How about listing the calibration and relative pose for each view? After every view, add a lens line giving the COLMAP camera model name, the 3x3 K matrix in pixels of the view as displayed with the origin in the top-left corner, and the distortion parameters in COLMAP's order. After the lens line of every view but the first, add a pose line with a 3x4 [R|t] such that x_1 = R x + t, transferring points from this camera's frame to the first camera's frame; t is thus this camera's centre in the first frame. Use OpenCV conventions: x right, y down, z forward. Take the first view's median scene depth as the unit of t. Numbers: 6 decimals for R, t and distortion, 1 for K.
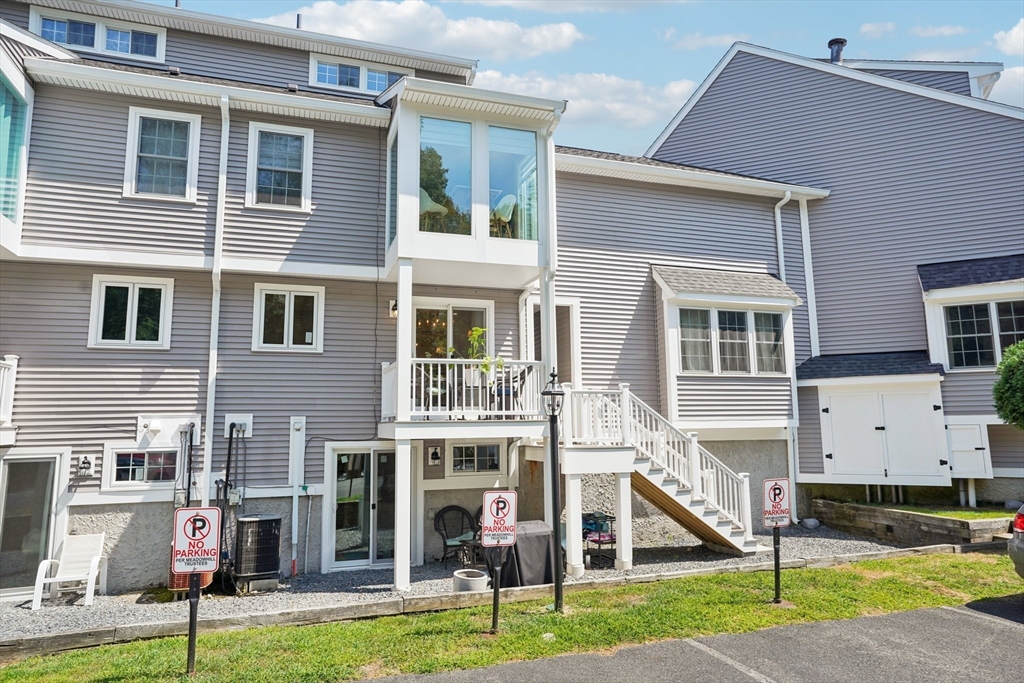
lens RADIAL K [[659.5, 0, 512.3], [0, 659.5, 328.7], [0, 0, 1]] dist [-0.027243, 0.042794]
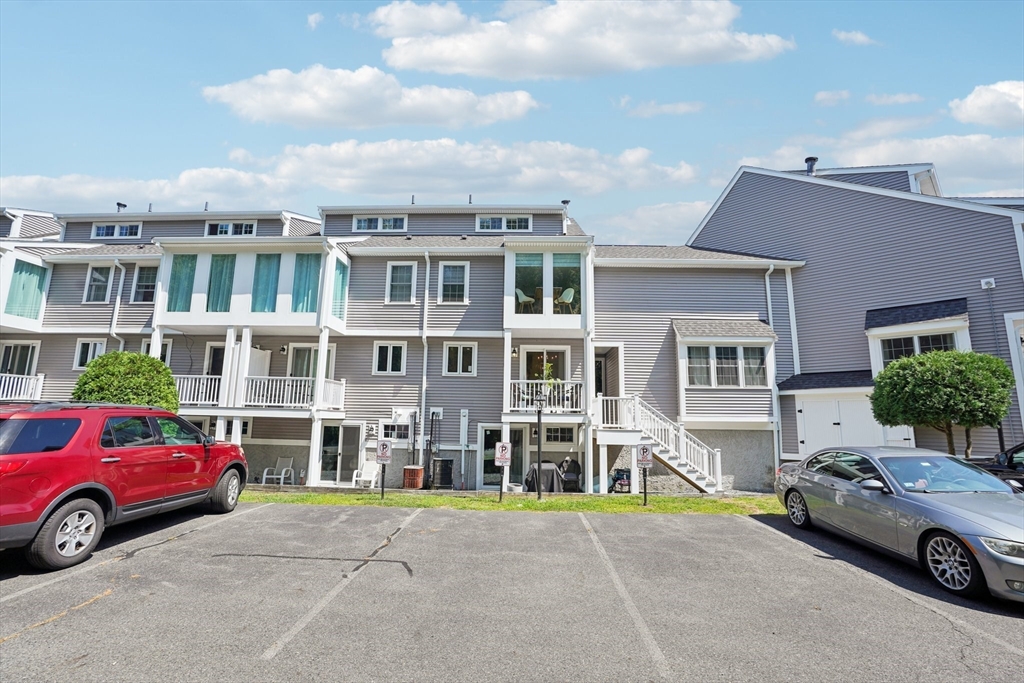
lens RADIAL K [[484.2, 0, 512.4], [0, 484.2, 333.3], [0, 0, 1]] dist [-0.062943, 0.023784]
pose [[0.936918, -0.035278, -0.347766, 0.319958], [0.024873, 0.999101, -0.034338, -0.040105], [0.348664, 0.023521, 0.936953, -0.304236]]
